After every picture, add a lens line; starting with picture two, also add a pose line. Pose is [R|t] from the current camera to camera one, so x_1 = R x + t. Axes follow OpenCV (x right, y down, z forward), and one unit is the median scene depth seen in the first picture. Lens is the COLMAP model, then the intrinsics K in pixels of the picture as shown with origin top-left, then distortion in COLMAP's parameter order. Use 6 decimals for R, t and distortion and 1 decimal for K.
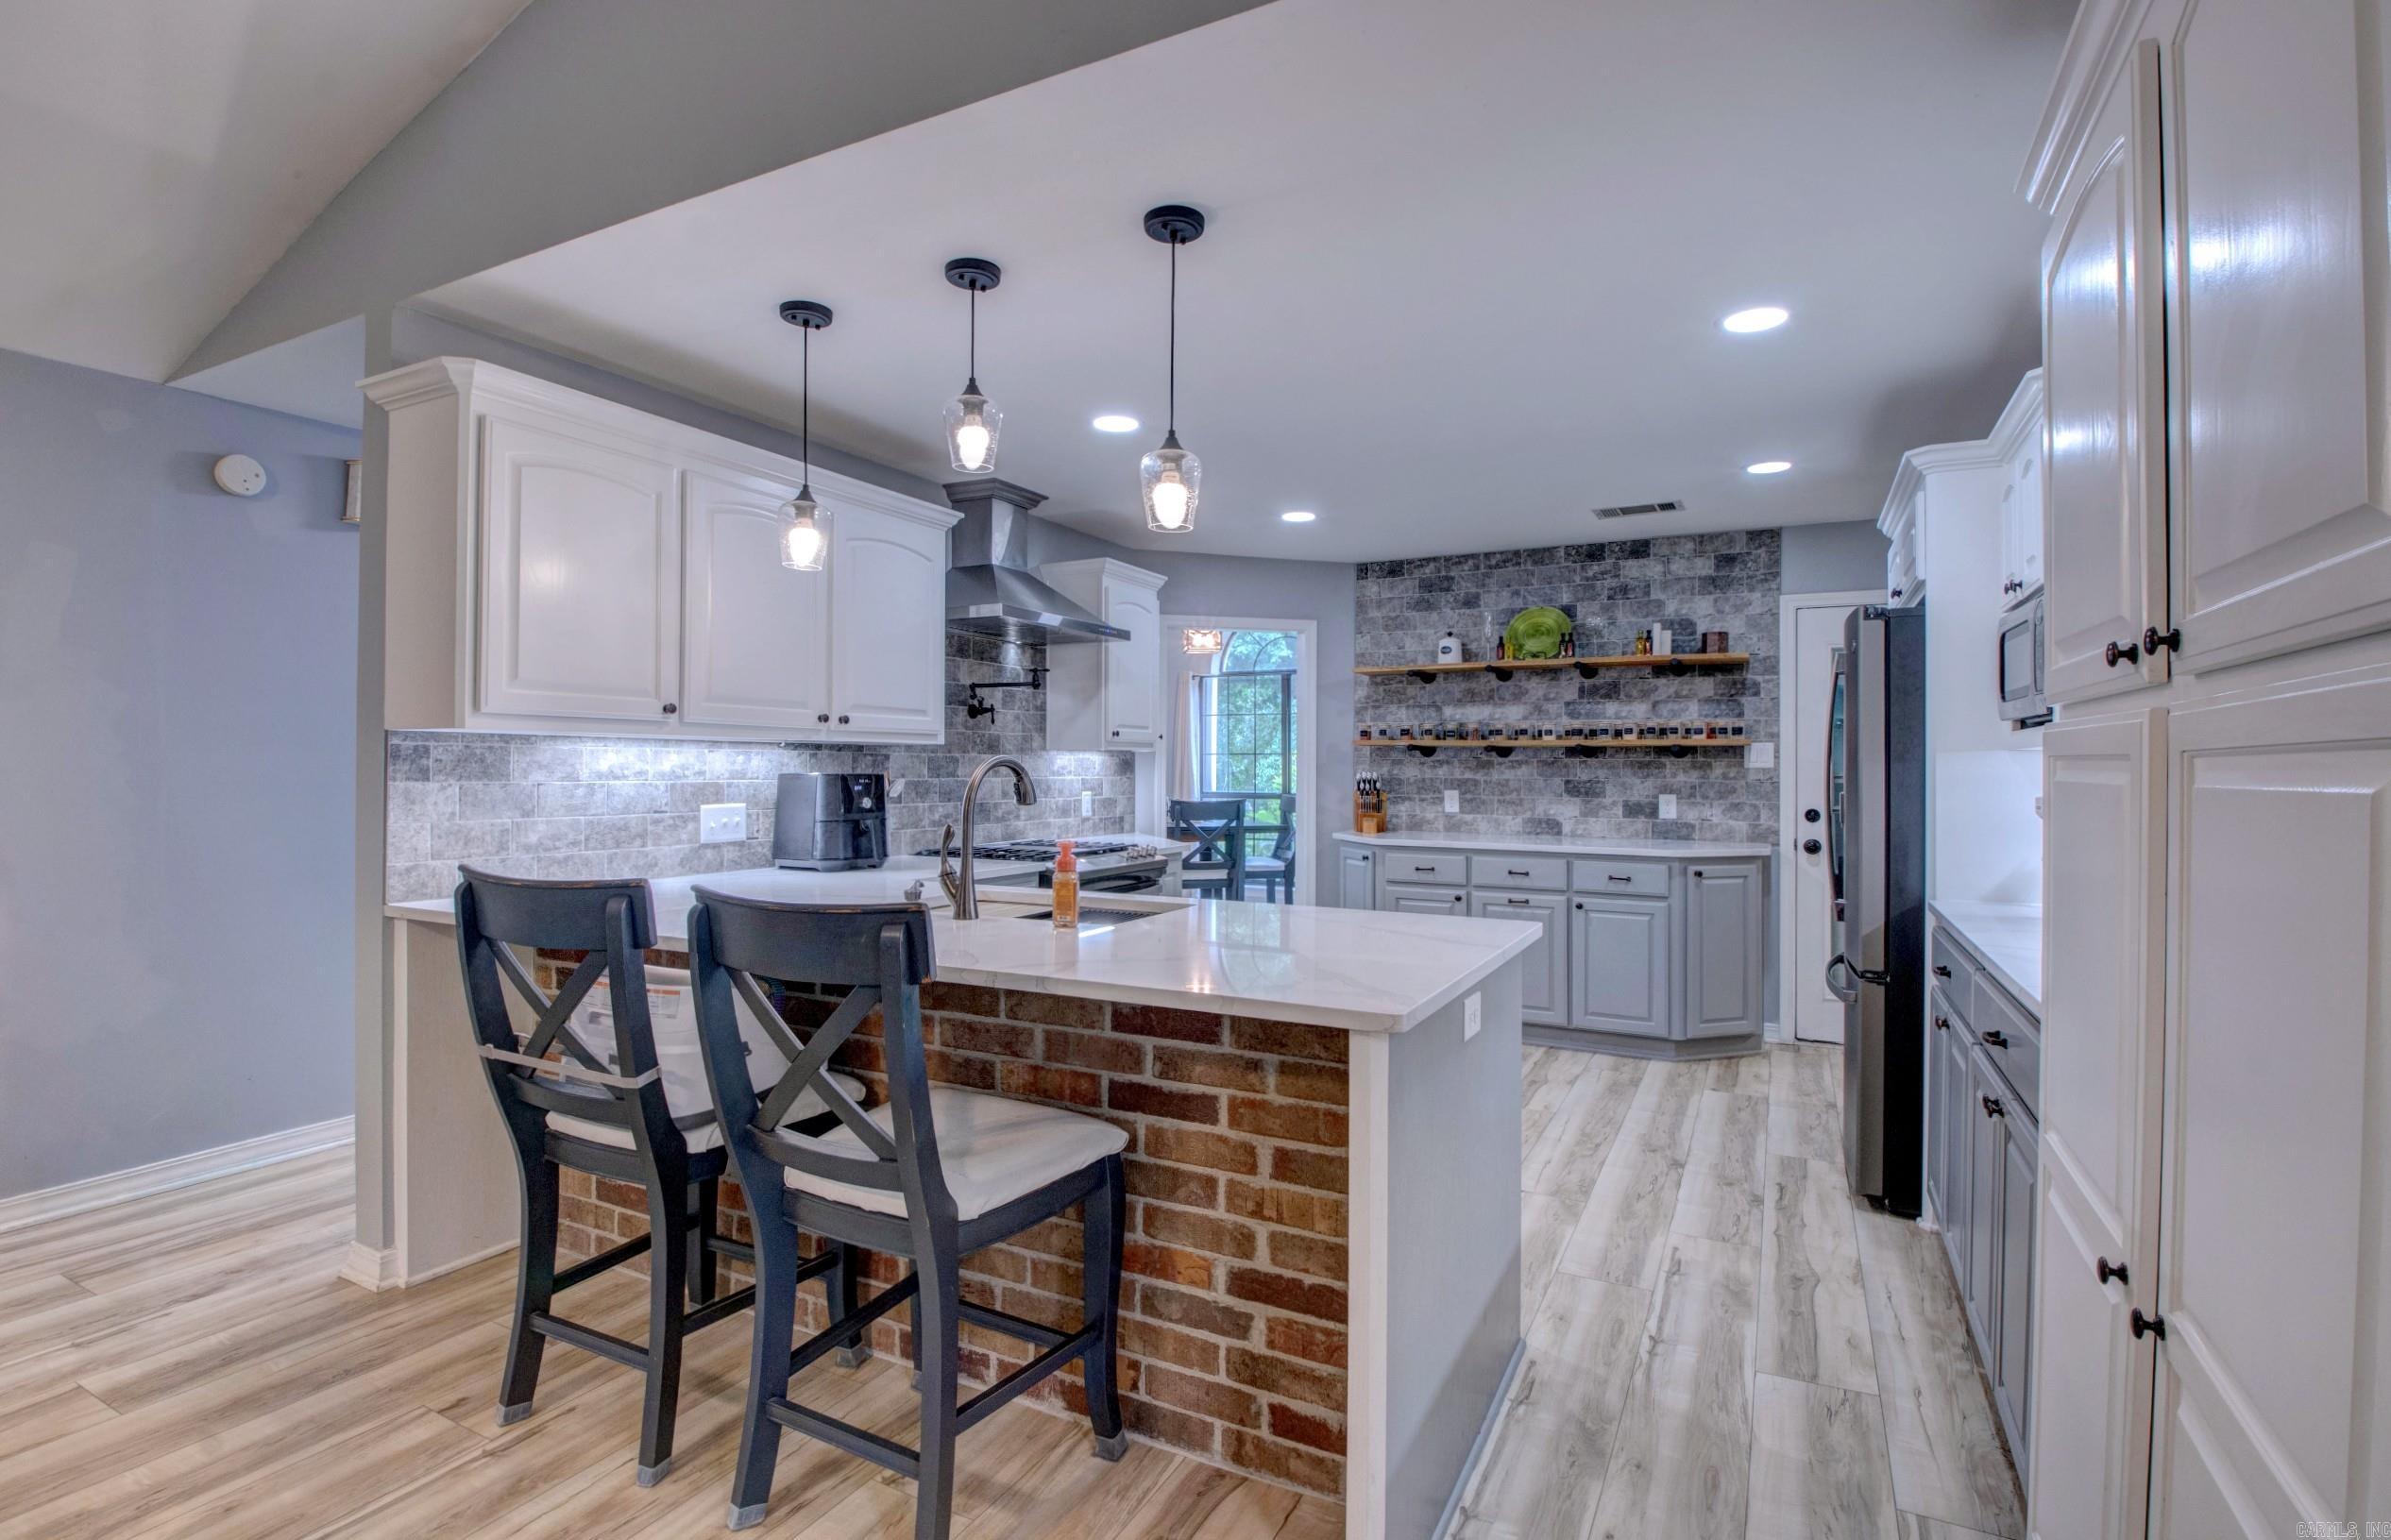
lens RADIAL K [[1118.5, 0, 1164.3], [0, 1118.5, 760.6], [0, 0, 1]] dist [0.012232, -0.022855]
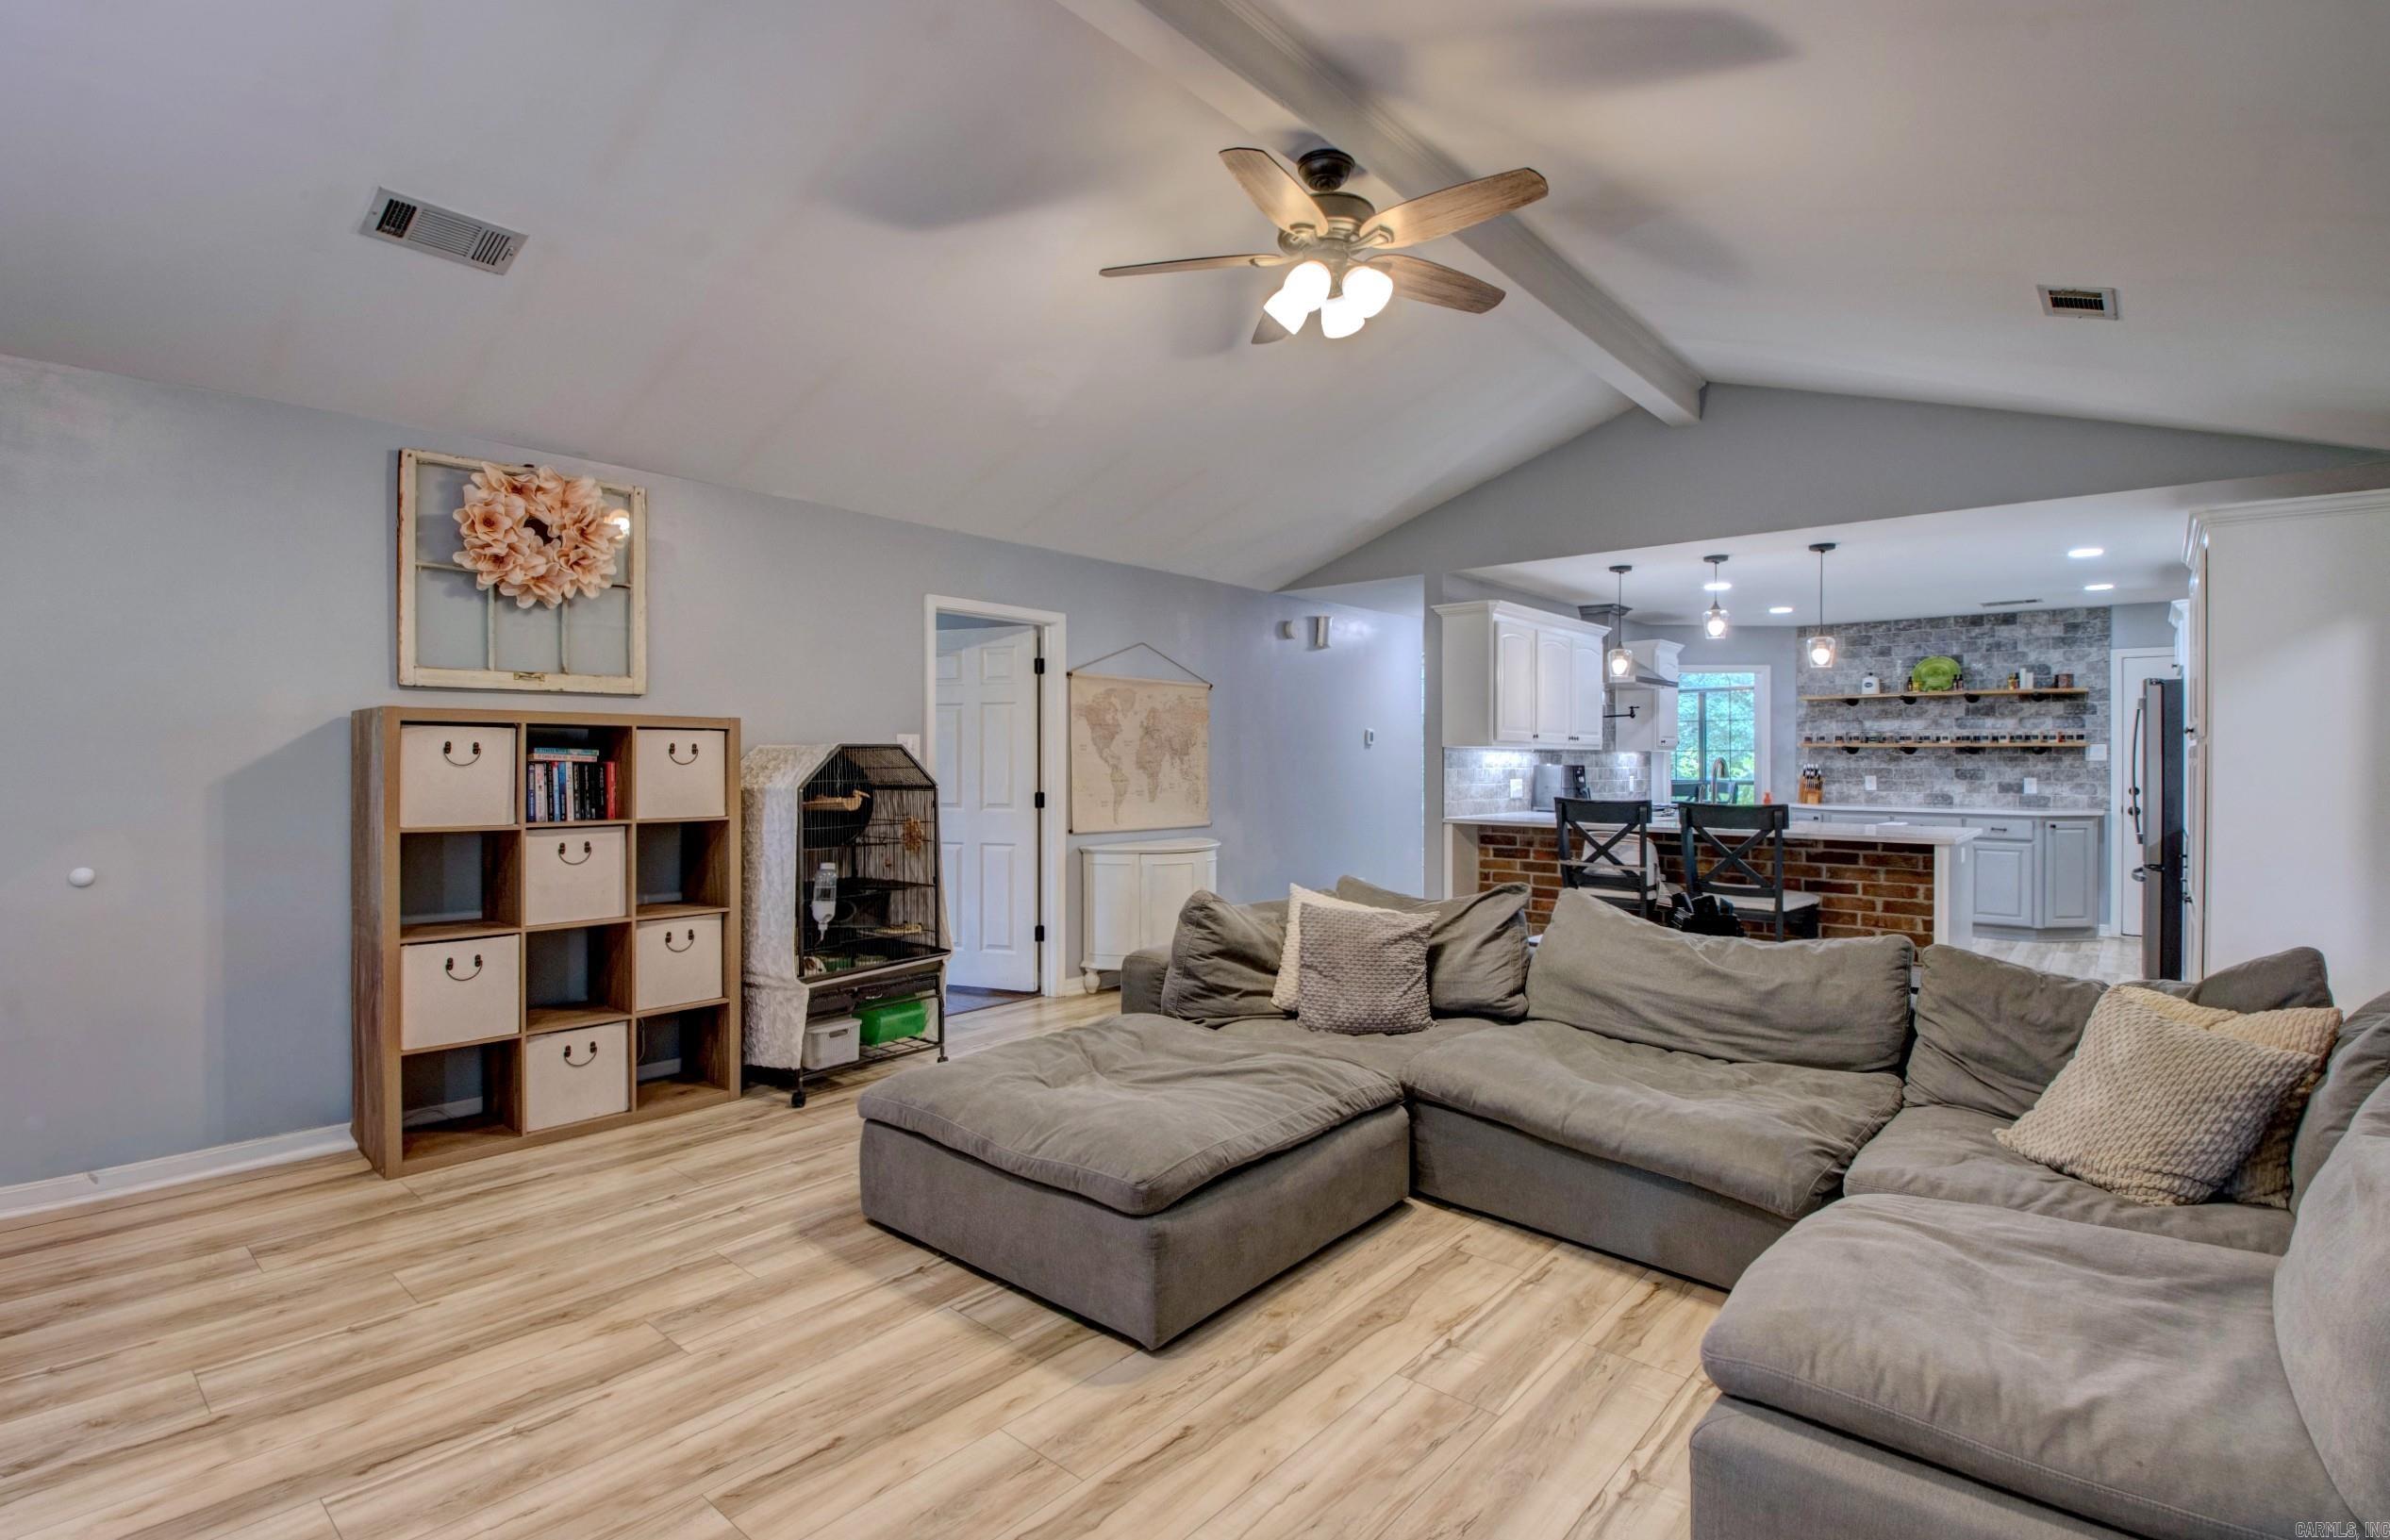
lens RADIAL K [[1118.0, 0, 1191.5], [0, 1118.0, 756.1], [0, 0, 1]] dist [0.012232, -0.022855]
pose [[0.978586, -0.003281, -0.205811, -0.375375], [0.003661, 0.999992, 0.001466, -0.006702], [0.205804, -0.002188, 0.978591, -0.766173]]
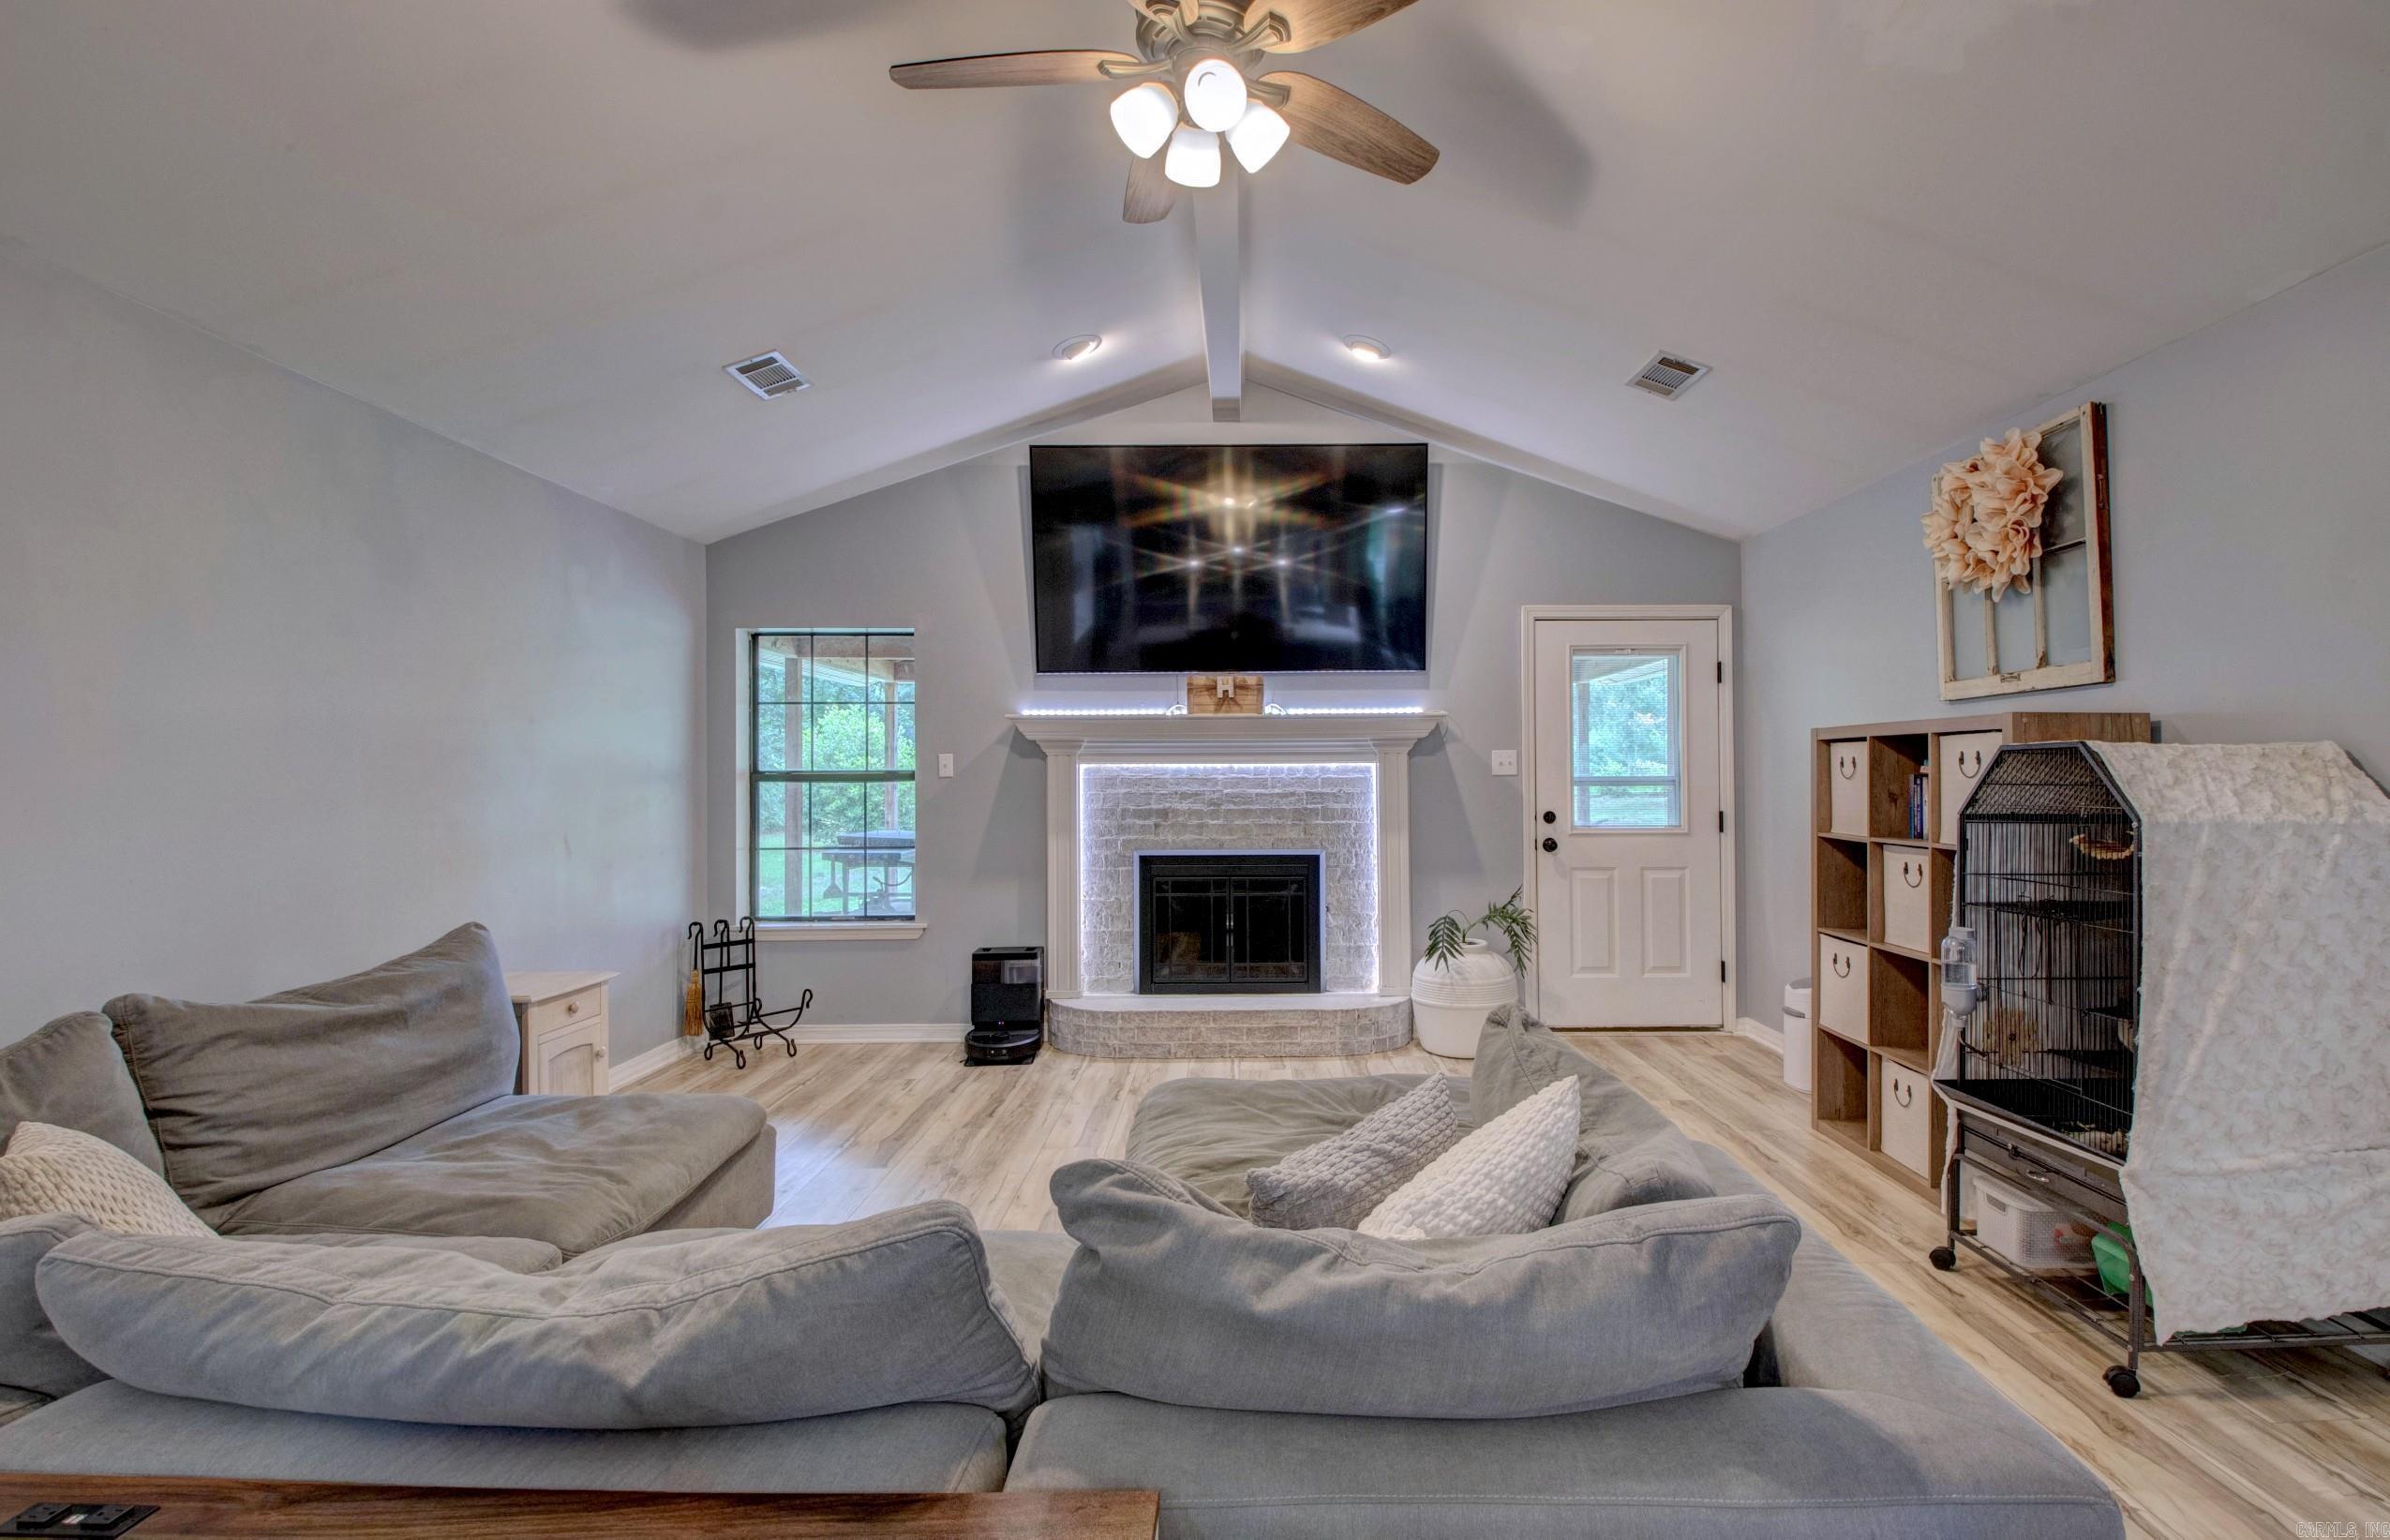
lens RADIAL K [[1182.0, 0, 1289.0], [0, 1182.0, 768.0], [0, 0, 1]] dist [-0.011072, -0.010782]
pose [[-0.861916, -0.002343, -0.507046, -0.231027], [0.006661, 0.999851, -0.015942, 0.002090], [0.507007, -0.017118, -0.861772, 0.265192]]
